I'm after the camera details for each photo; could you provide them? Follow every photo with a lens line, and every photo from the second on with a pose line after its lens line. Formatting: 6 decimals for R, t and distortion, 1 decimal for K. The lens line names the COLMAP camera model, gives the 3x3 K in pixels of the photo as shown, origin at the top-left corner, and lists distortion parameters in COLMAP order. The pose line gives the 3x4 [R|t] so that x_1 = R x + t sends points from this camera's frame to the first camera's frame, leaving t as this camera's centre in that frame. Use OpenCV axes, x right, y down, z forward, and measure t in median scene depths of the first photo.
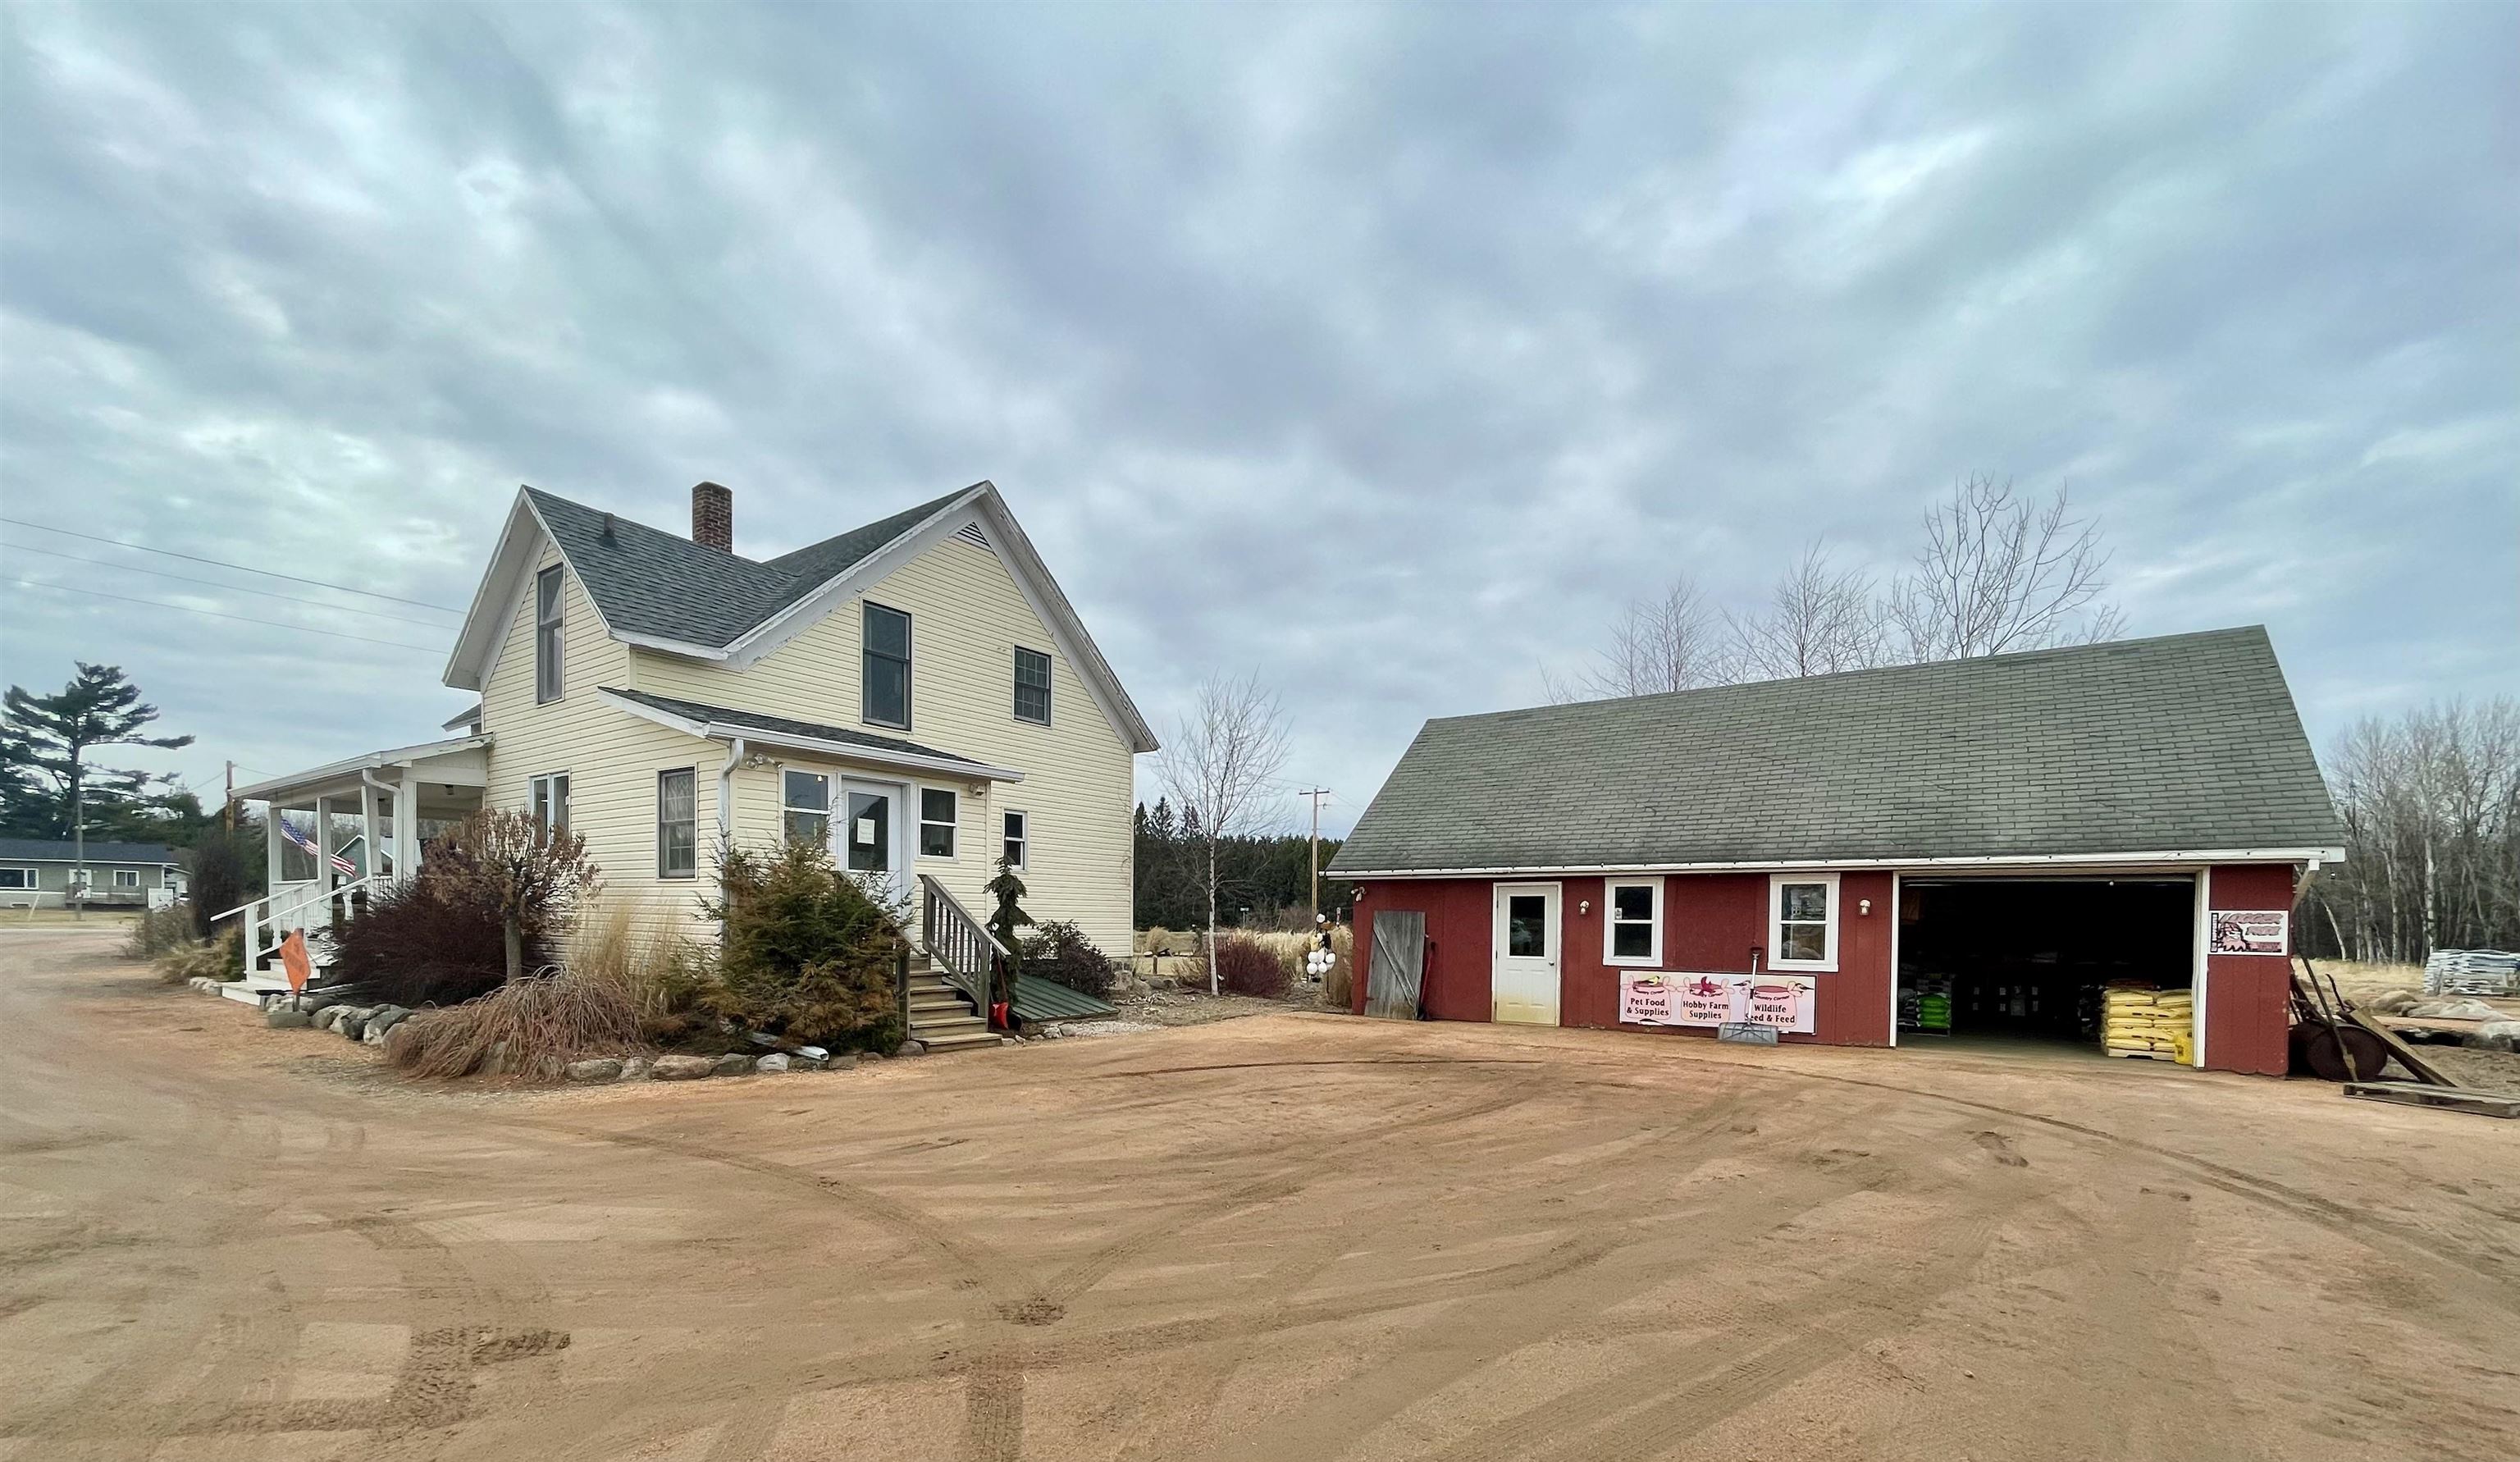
lens RADIAL K [[1239.0, 0, 1260.0], [0, 1239.0, 731.0], [0, 0, 1]] dist [0.029676, -0.000597]
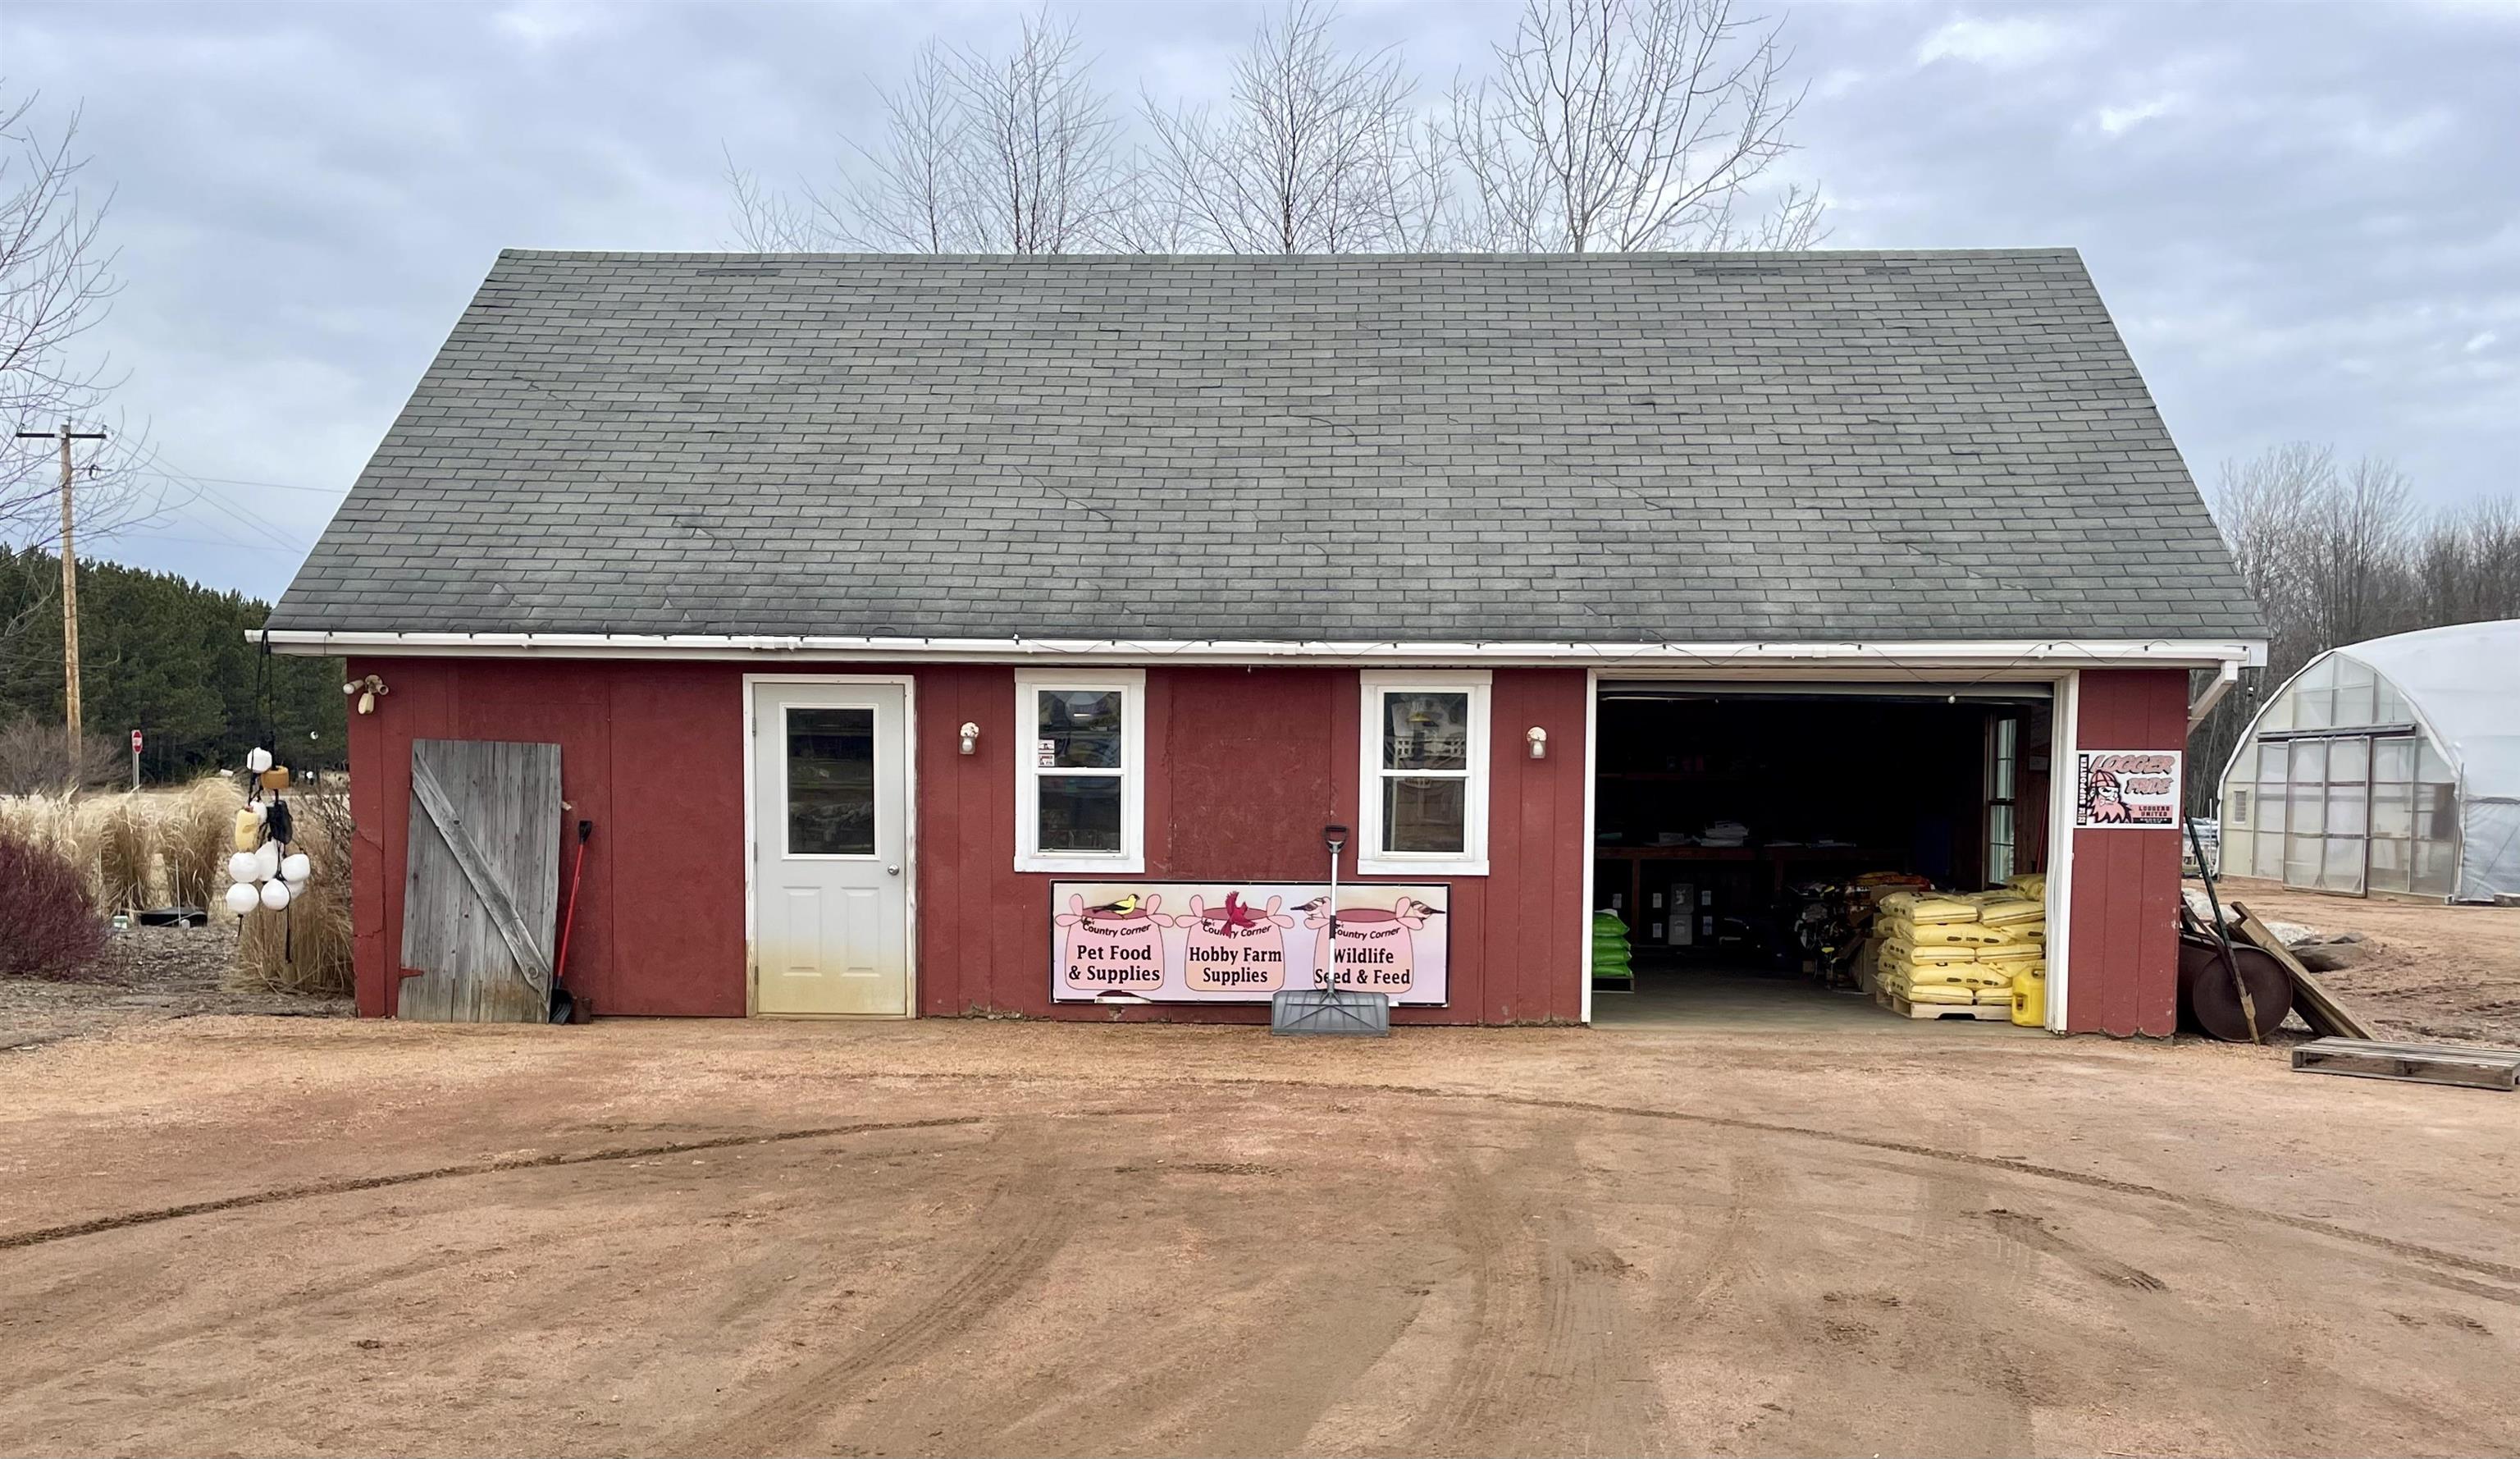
lens RADIAL K [[2295.5, 0, 1258.9], [0, 2295.5, 838.3], [0, 0, 1]] dist [0.123200, -0.162525]
pose [[0.830000, -0.012676, 0.557619, -0.098142], [-0.089038, 0.983910, 0.154896, 0.049356], [-0.550610, -0.178213, 0.815517, 0.325914]]
